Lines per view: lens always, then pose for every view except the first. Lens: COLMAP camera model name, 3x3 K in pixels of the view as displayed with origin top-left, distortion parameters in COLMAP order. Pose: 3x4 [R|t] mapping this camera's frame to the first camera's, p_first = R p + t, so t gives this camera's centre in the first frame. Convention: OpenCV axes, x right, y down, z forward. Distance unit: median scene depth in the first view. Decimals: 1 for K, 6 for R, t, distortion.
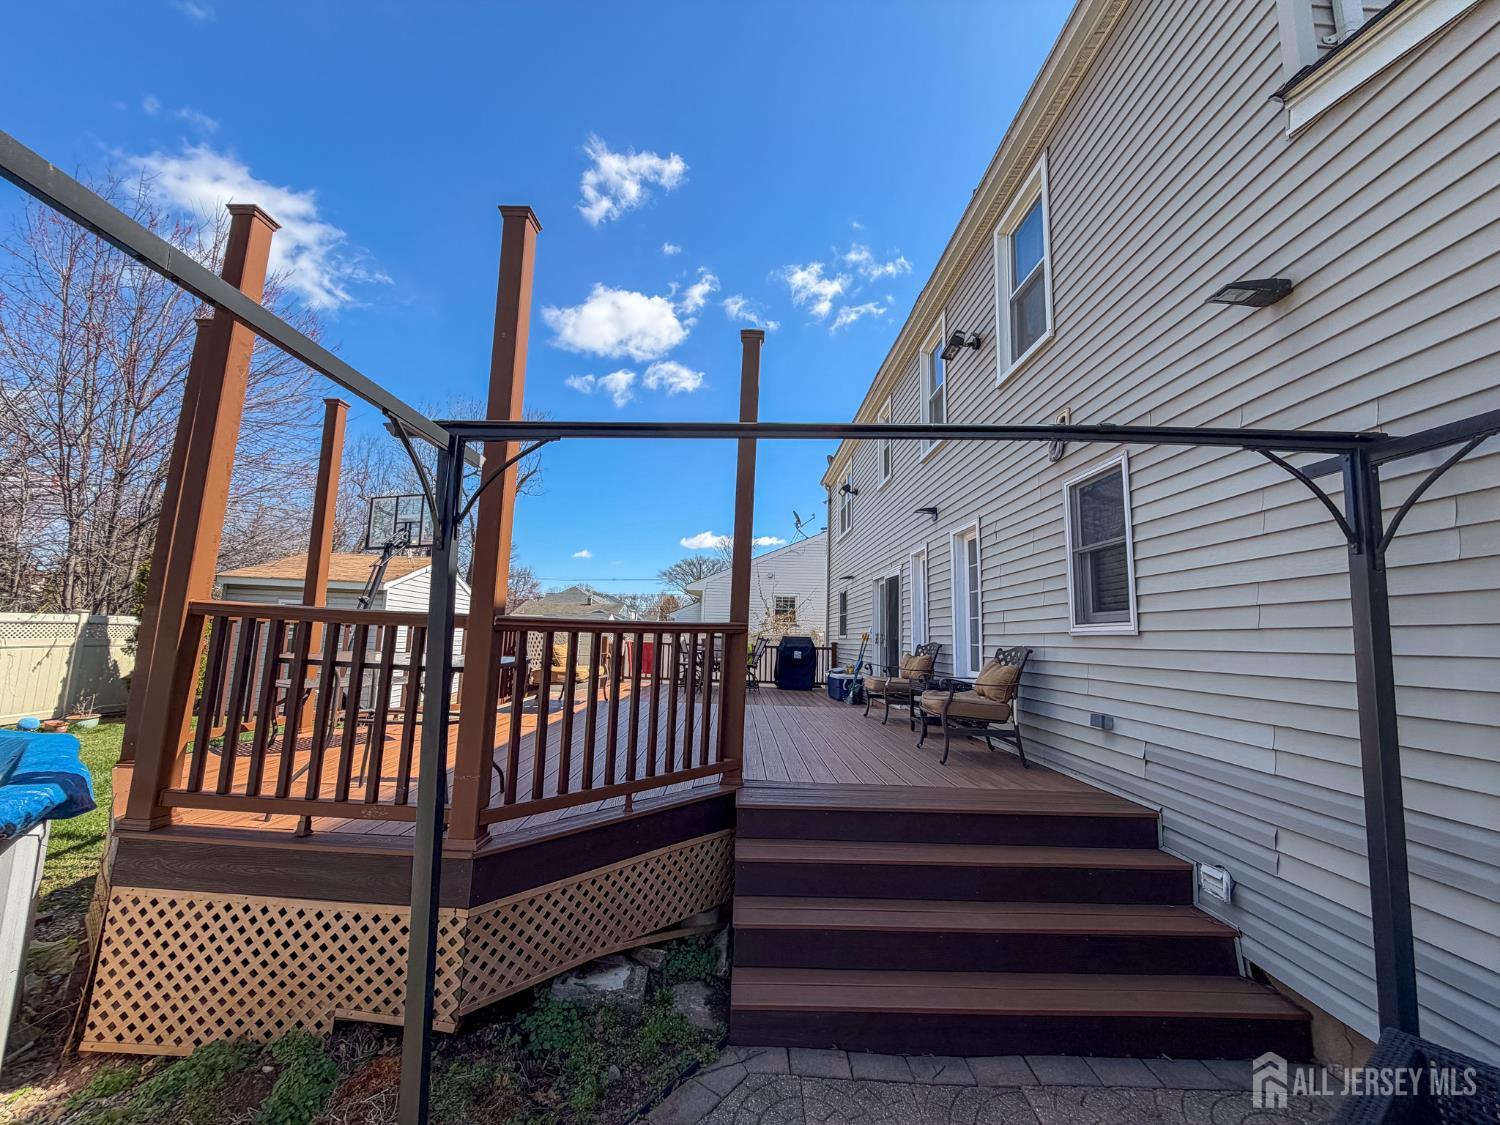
lens RADIAL K [[598.8, 0, 749.9], [0, 598.8, 561.3], [0, 0, 1]] dist [-0.000409, -0.000607]
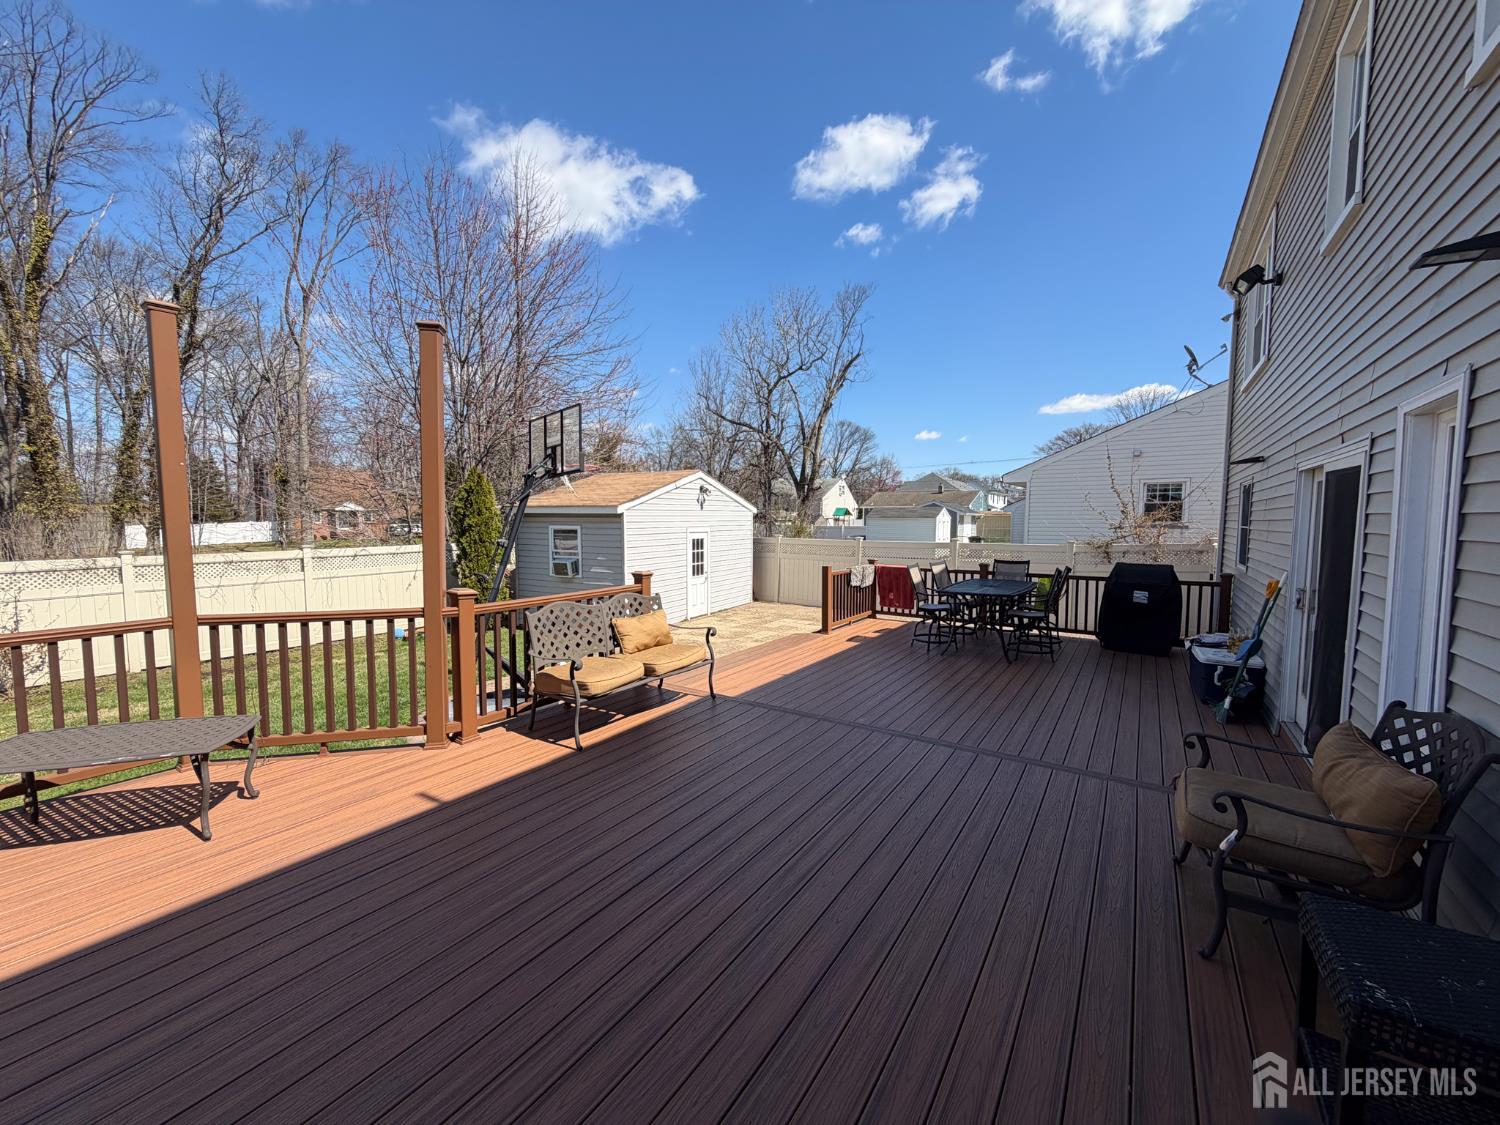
lens RADIAL K [[598.8, 0, 743.0], [0, 598.8, 561.7], [0, 0, 1]] dist [-0.000409, -0.000607]
pose [[0.817029, 0.016012, -0.576375, 0.105659], [0.094738, 0.982301, 0.161582, -0.011492], [0.568761, -0.186622, 0.801051, 0.330208]]
